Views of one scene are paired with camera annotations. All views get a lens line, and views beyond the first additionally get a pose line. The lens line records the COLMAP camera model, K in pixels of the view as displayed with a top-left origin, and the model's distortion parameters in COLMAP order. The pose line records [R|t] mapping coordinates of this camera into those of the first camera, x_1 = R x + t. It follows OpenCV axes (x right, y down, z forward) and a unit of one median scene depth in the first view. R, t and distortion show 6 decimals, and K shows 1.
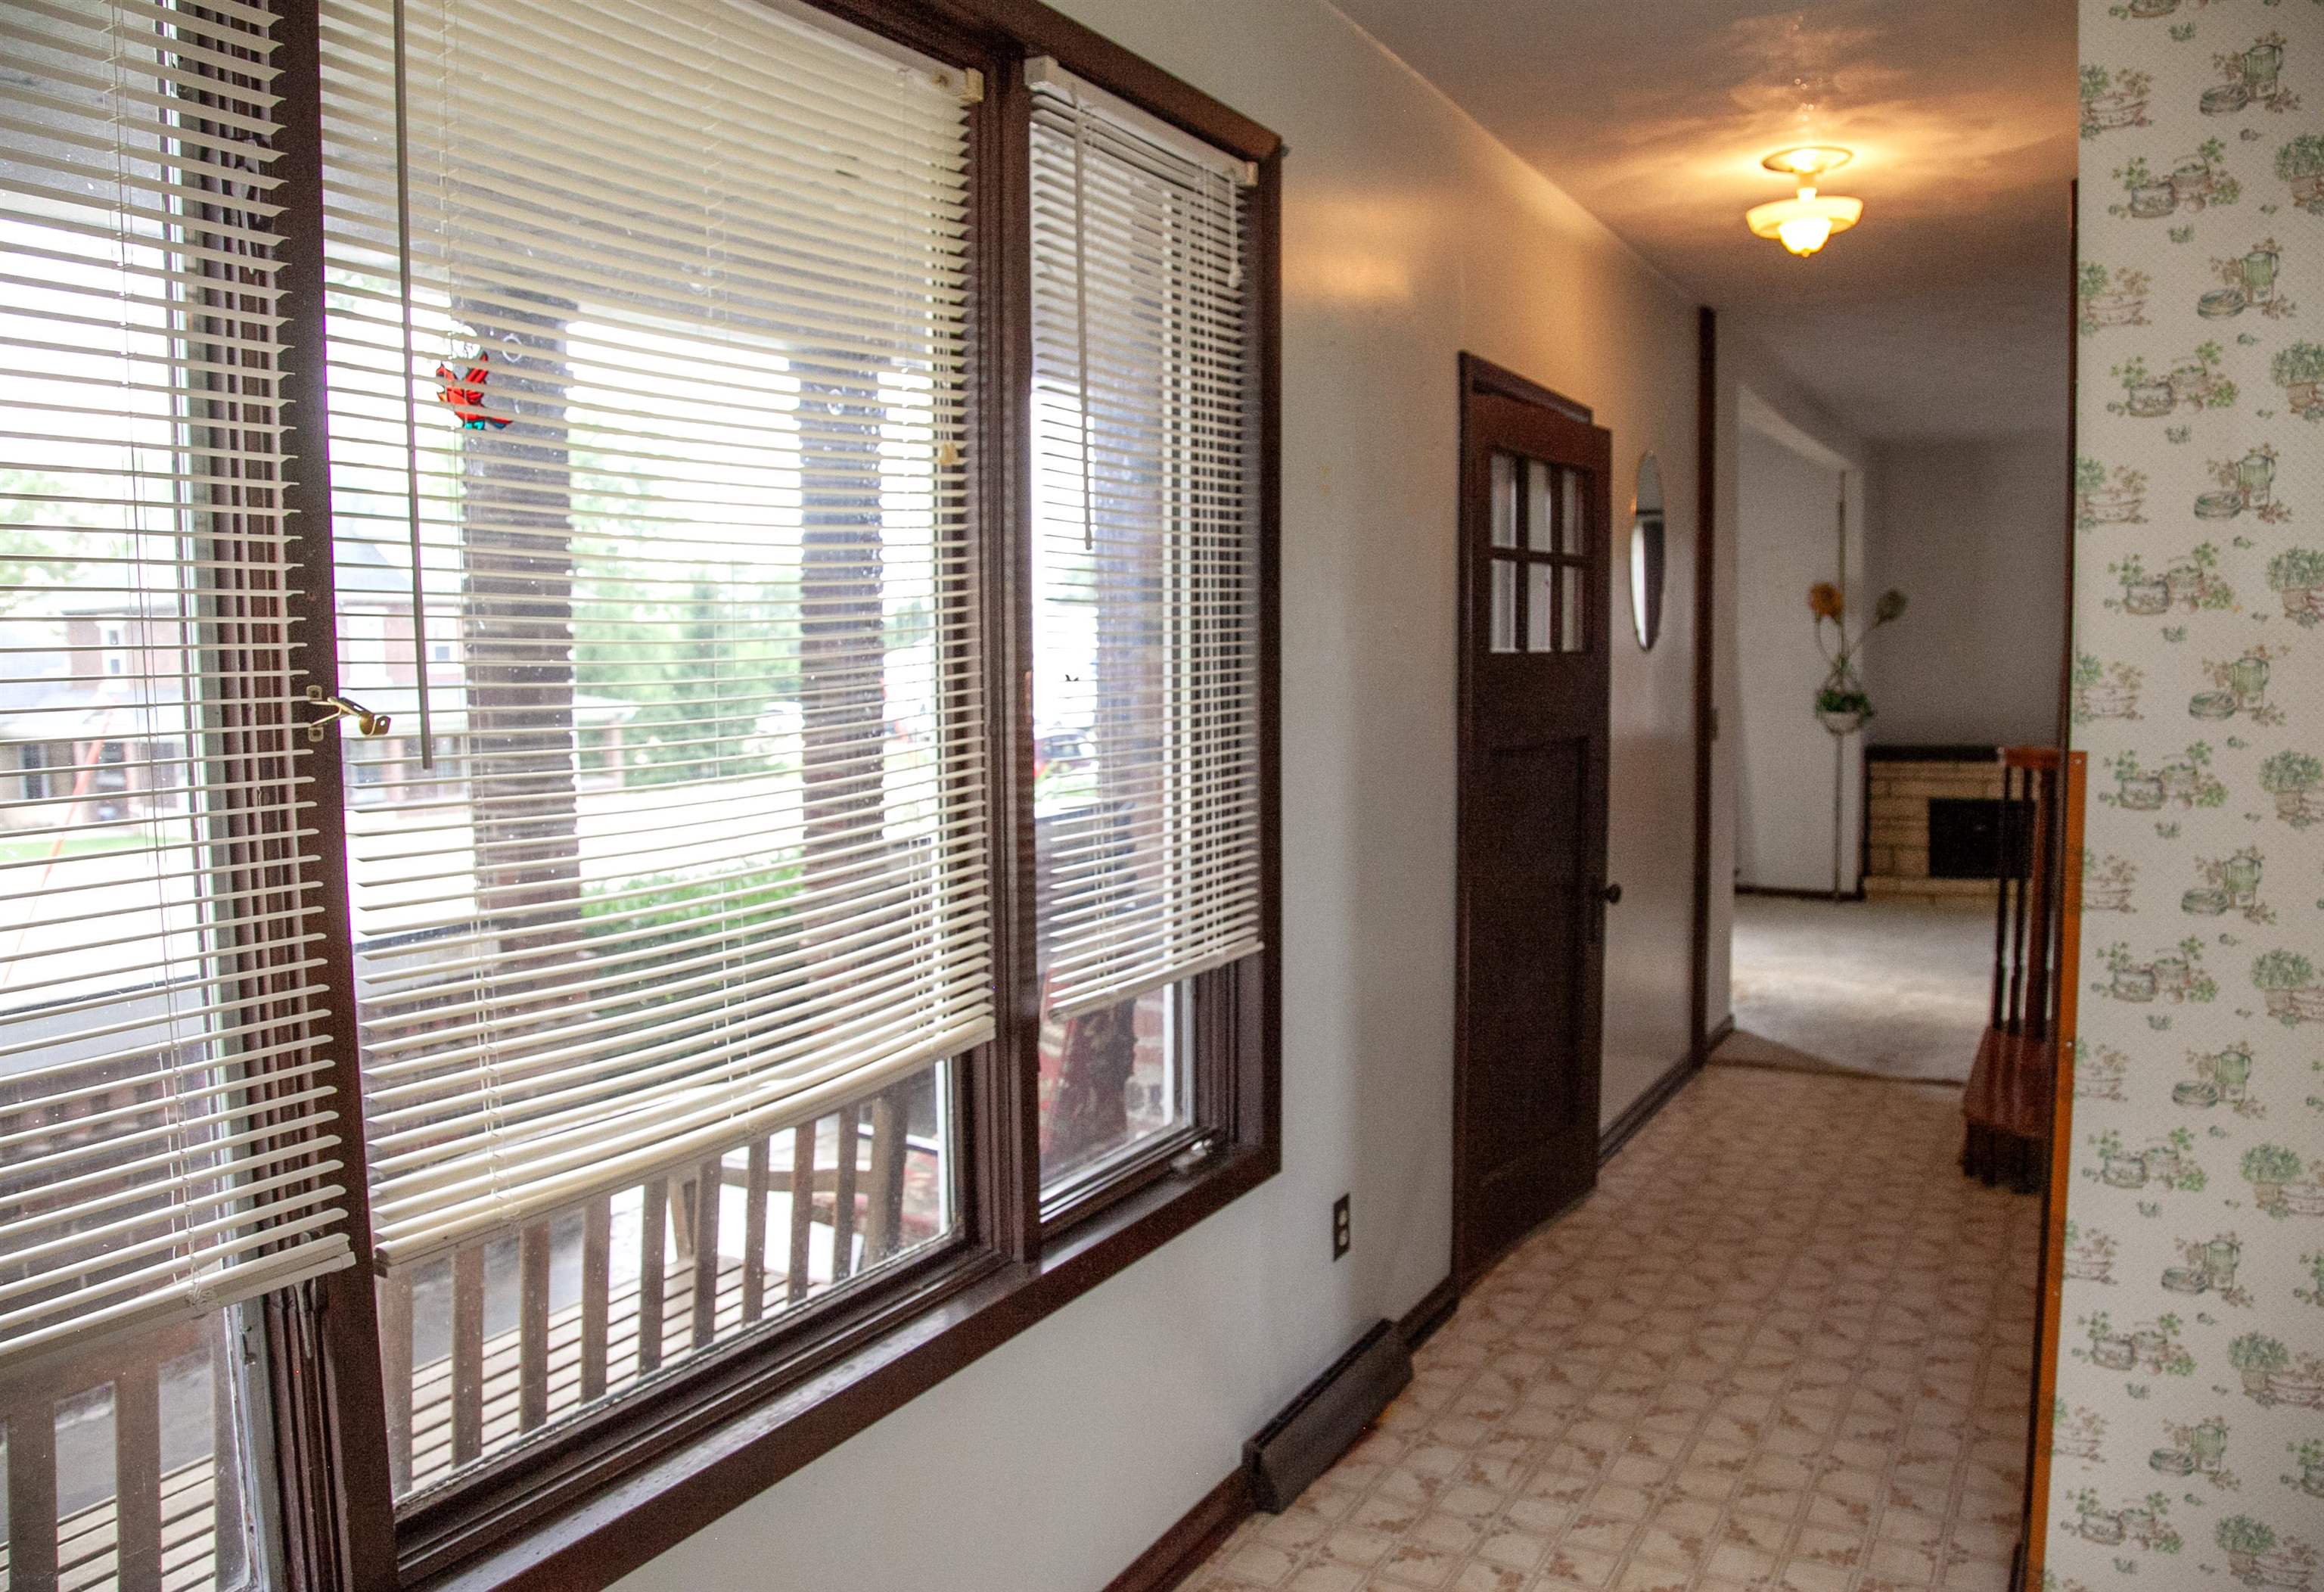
lens RADIAL K [[1694.3, 0, 1162.5], [0, 1694.3, 801.5], [0, 0, 1]] dist [-0.125959, 0.074858]
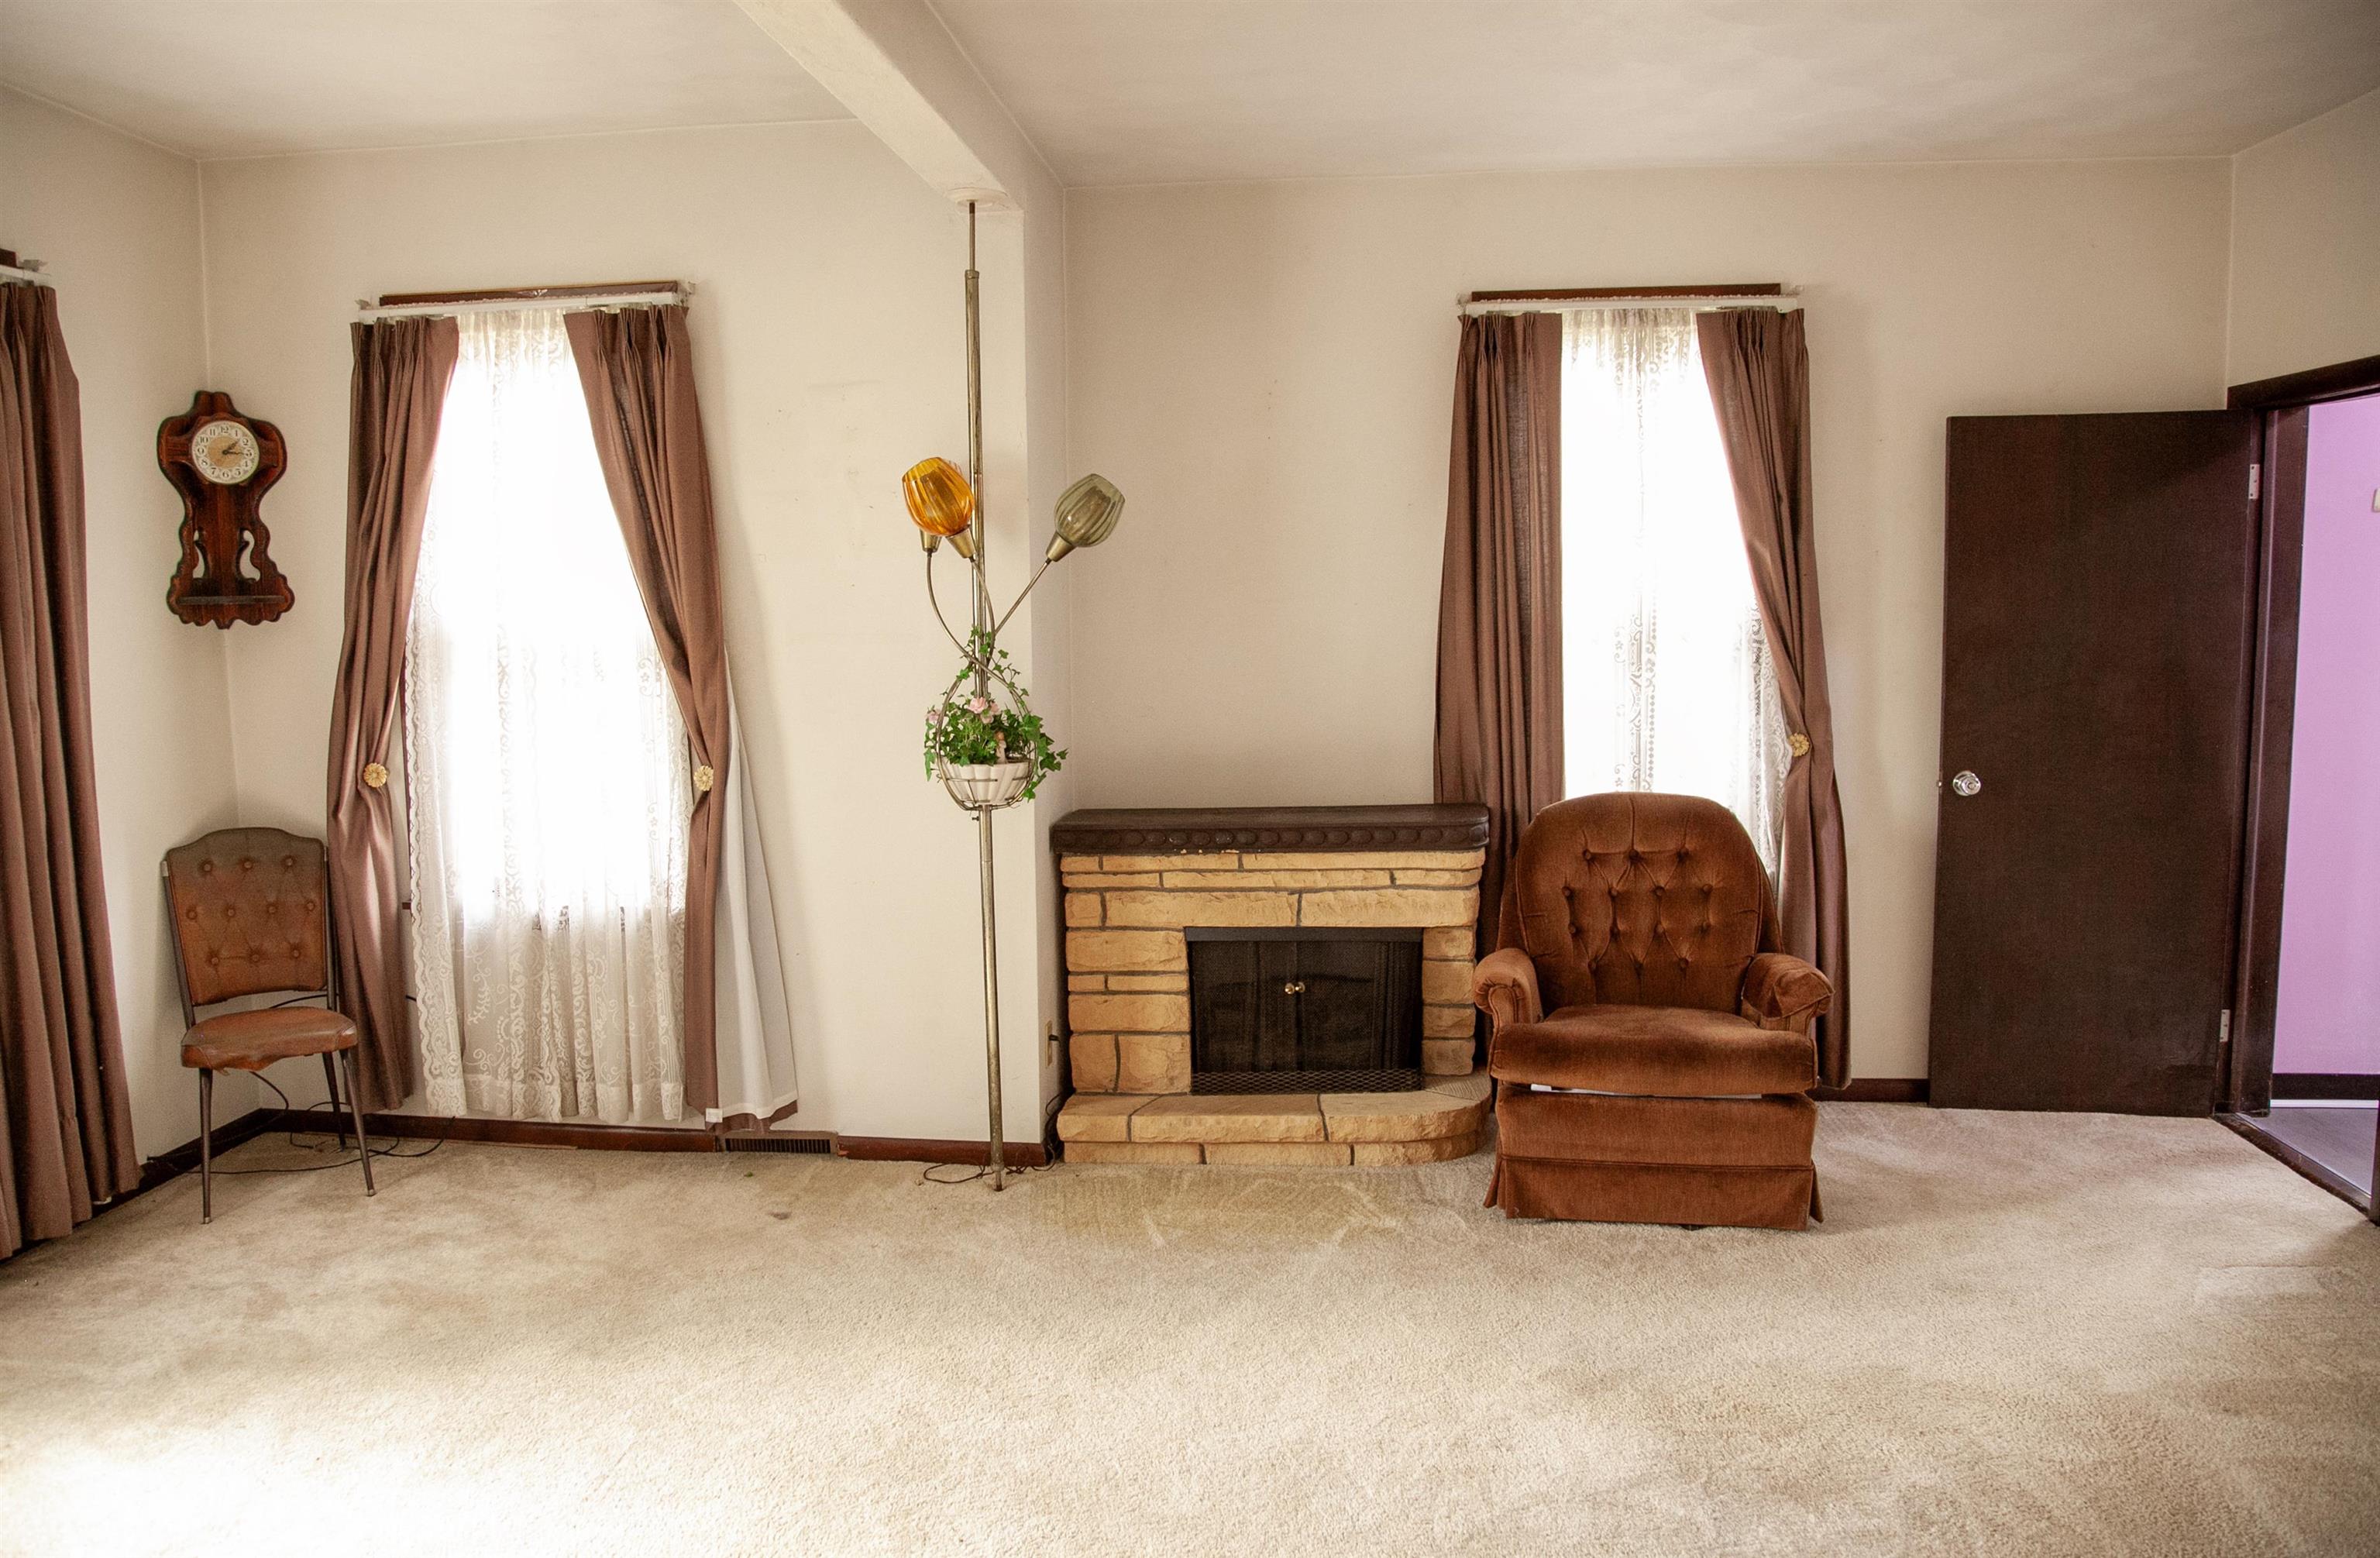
lens RADIAL K [[1684.5, 0, 1190.0], [0, 1684.5, 779.0], [0, 0, 1]] dist [-0.128597, 0.076563]
pose [[0.908838, -0.048020, 0.414376, 0.784019], [0.039219, 0.998788, 0.029728, -0.170914], [-0.415301, -0.010766, 0.909620, 1.651598]]
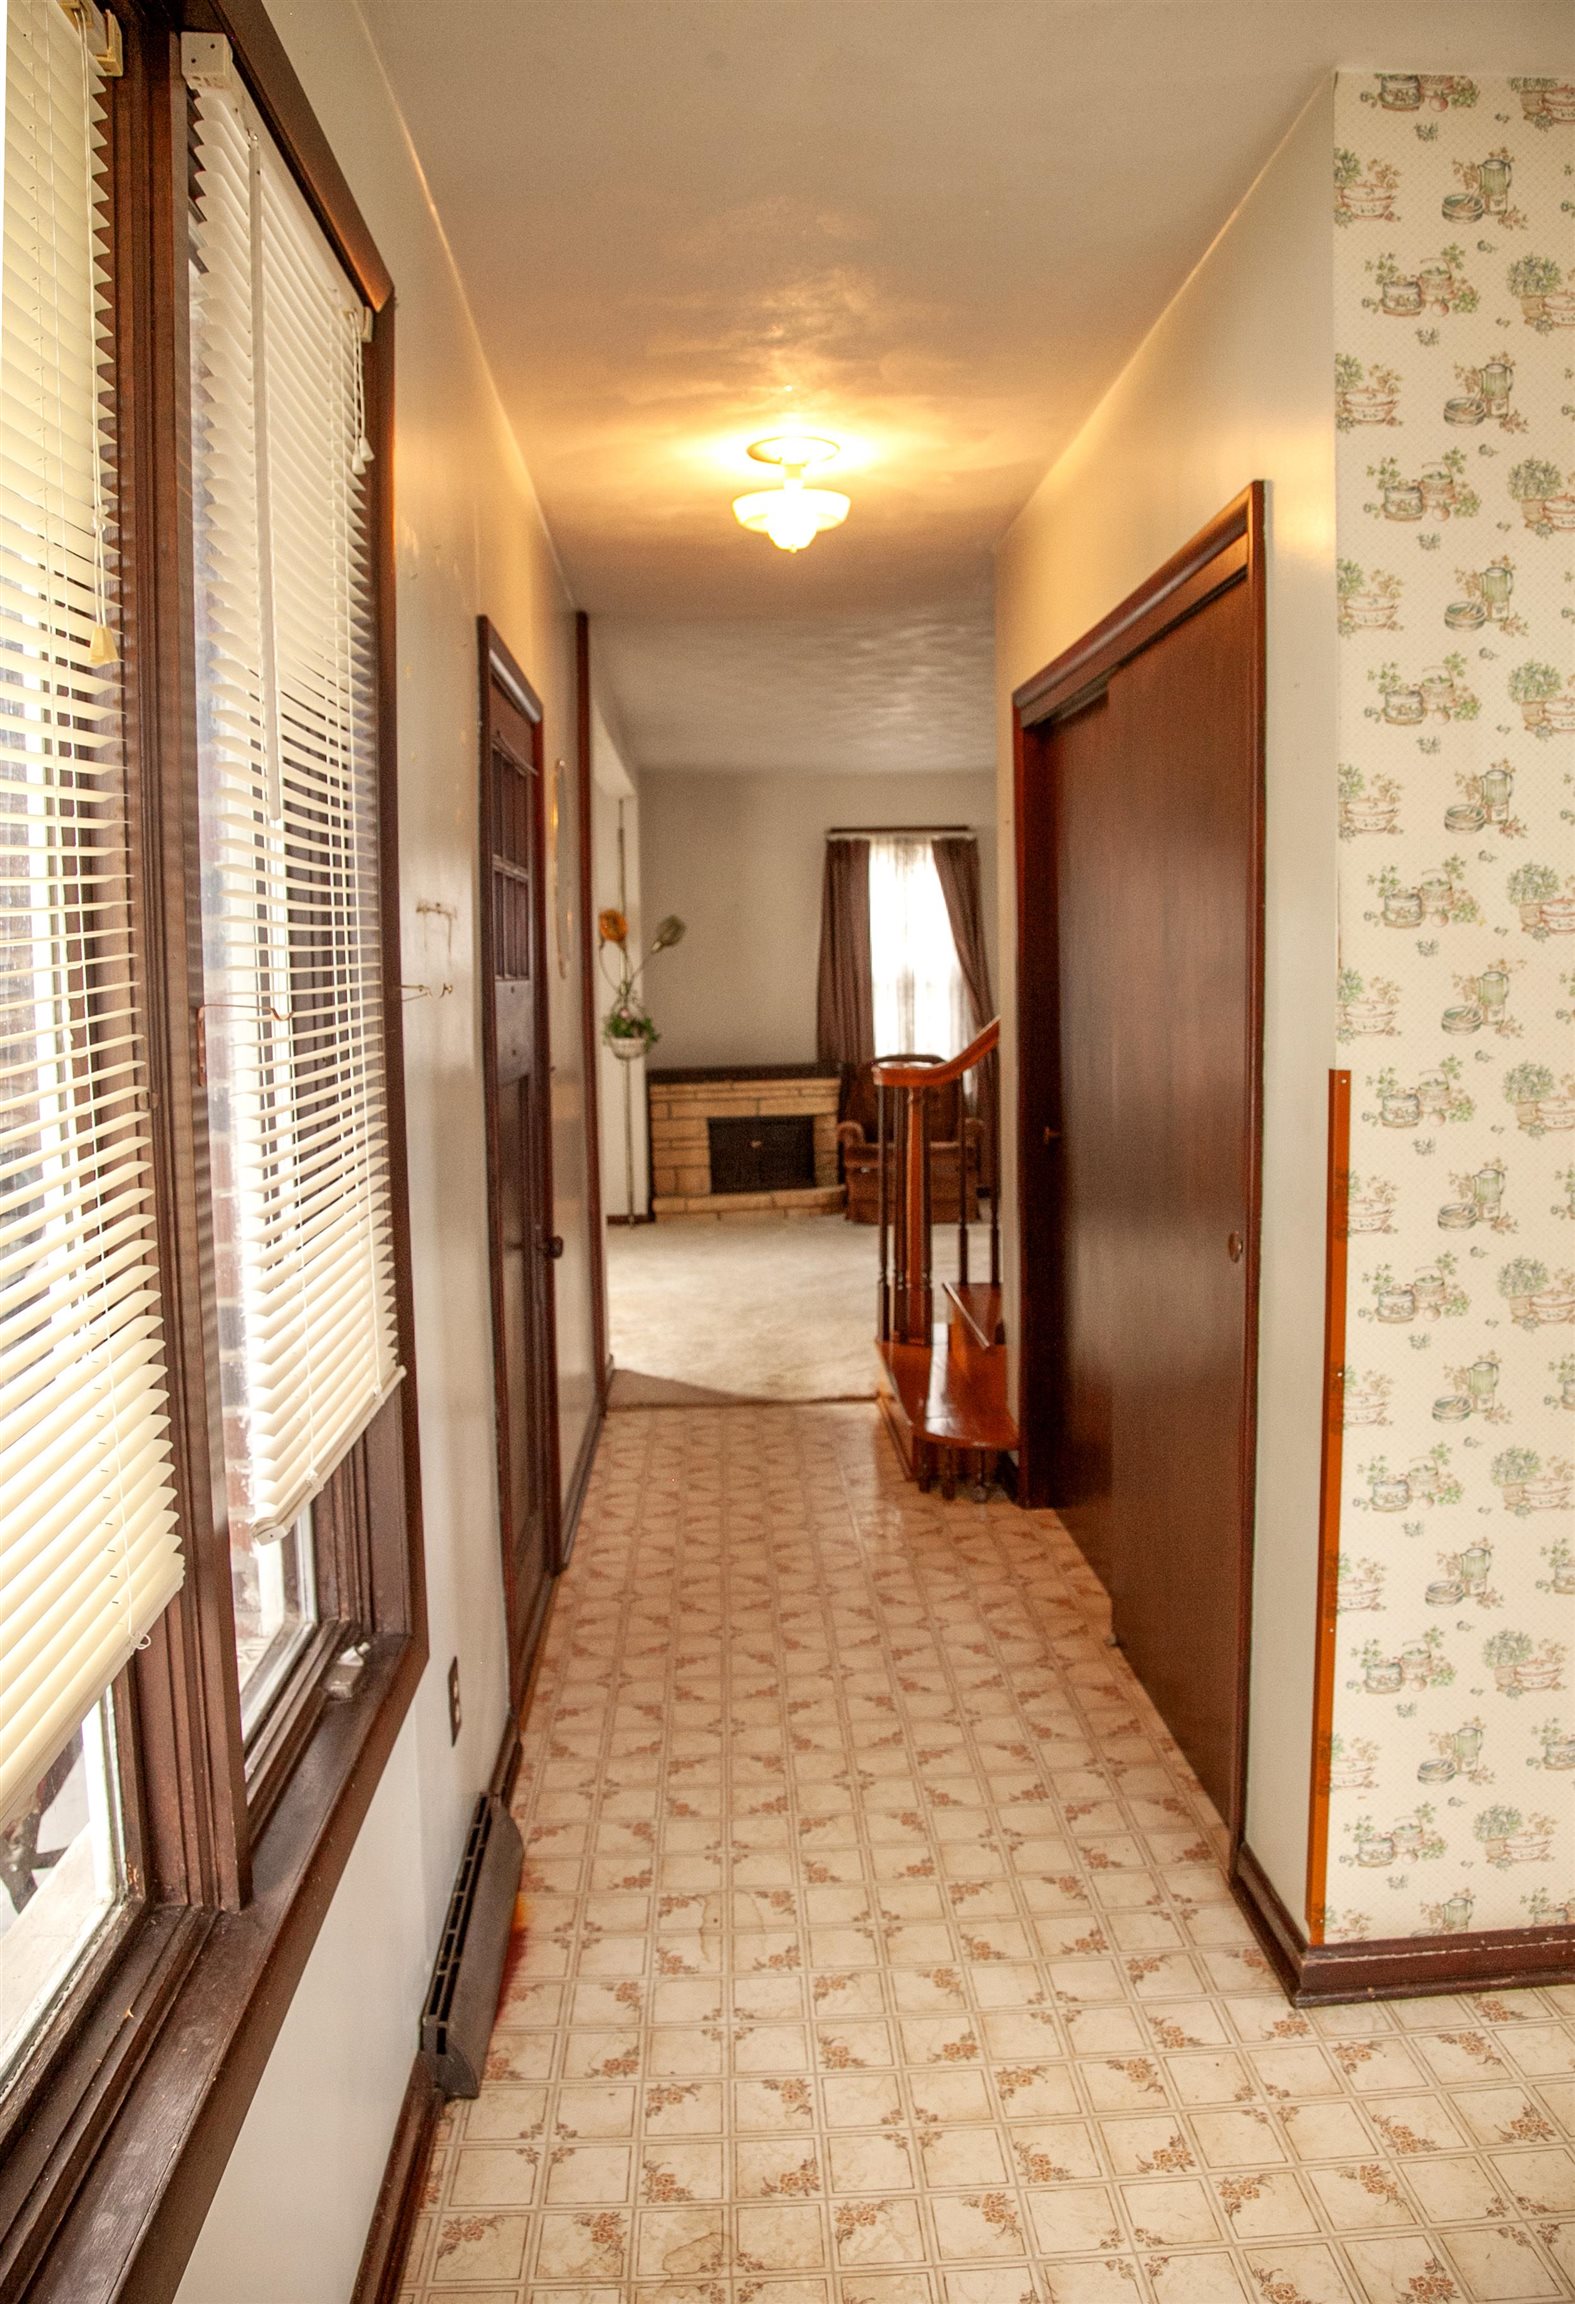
lens RADIAL K [[1679.6, 0, 812.5], [0, 1679.6, 1147.7], [0, 0, 1]] dist [-0.125959, 0.074858]
pose [[0.835475, -0.060033, 0.546239, -0.163276], [0.055192, 0.998156, 0.025285, -0.018885], [-0.546750, 0.009023, 0.837248, 0.250525]]
